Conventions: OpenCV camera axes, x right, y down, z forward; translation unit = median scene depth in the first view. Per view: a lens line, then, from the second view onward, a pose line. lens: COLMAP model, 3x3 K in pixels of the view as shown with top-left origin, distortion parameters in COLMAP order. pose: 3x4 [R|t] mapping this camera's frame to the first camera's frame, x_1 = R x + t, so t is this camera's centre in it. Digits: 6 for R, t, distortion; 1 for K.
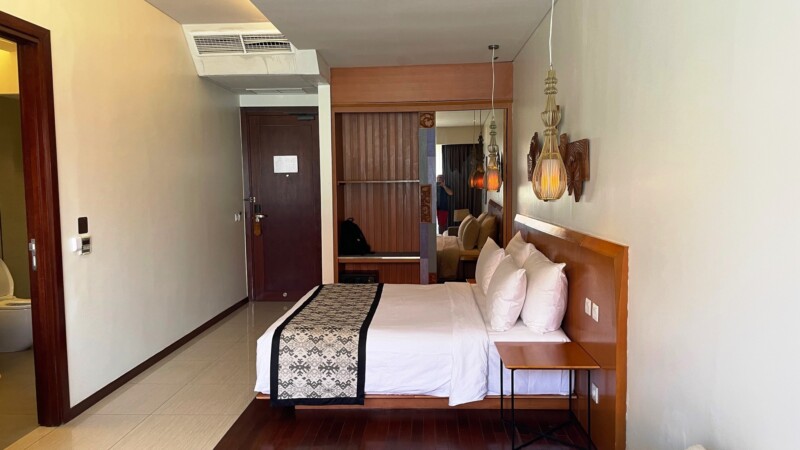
lens RADIAL K [[589.3, 0, 400.0], [0, 589.3, 227.0], [0, 0, 1]] dist [0.079975, -0.114092]
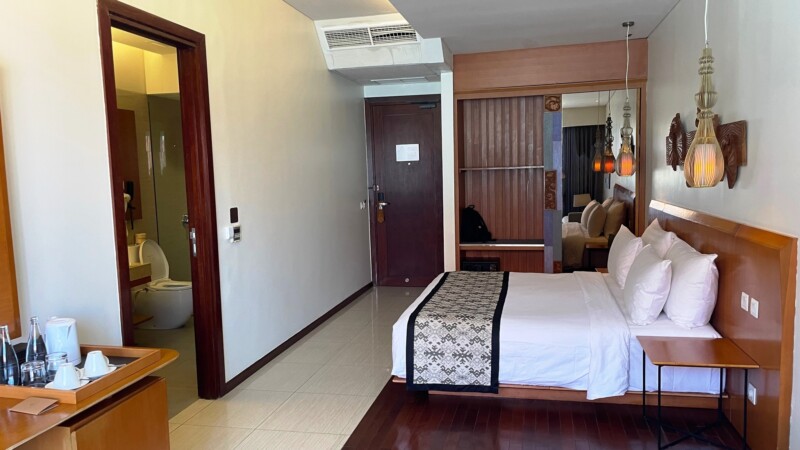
lens RADIAL K [[589.3, 0, 400.0], [0, 589.3, 227.0], [0, 0, 1]] dist [0.079975, -0.114092]
pose [[0.985650, 0.000445, -0.168802, -0.053427], [0.004374, 0.999593, 0.028175, -0.010564], [0.168746, -0.028509, 0.985247, -0.009189]]
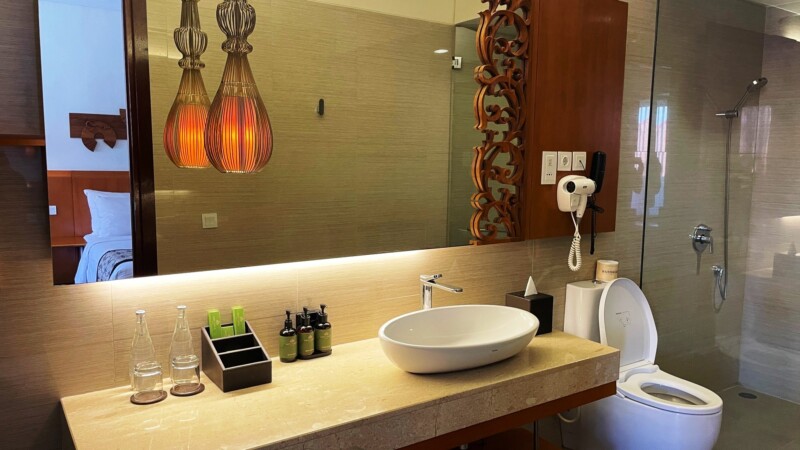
lens RADIAL K [[589.3, 0, 400.0], [0, 589.3, 227.0], [0, 0, 1]] dist [0.079975, -0.114092]
pose [[0.589439, 0.110807, -0.800177, -0.486115], [-0.076815, 0.993747, 0.081027, -0.034269], [0.804152, 0.013705, 0.594265, 0.663544]]
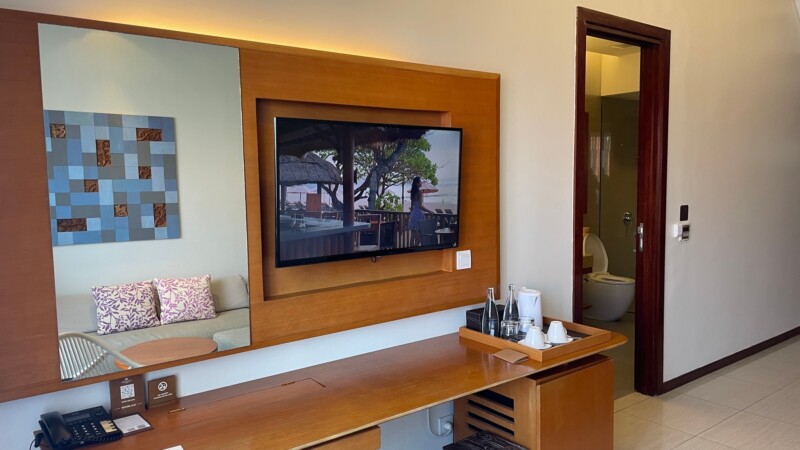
lens RADIAL K [[589.3, 0, 400.0], [0, 589.3, 227.0], [0, 0, 1]] dist [0.079975, -0.114092]
pose [[0.653751, 0.060142, -0.754316, -0.067134], [-0.047219, 0.998136, 0.038658, 0.004921], [0.755235, 0.010345, 0.655372, -0.063309]]
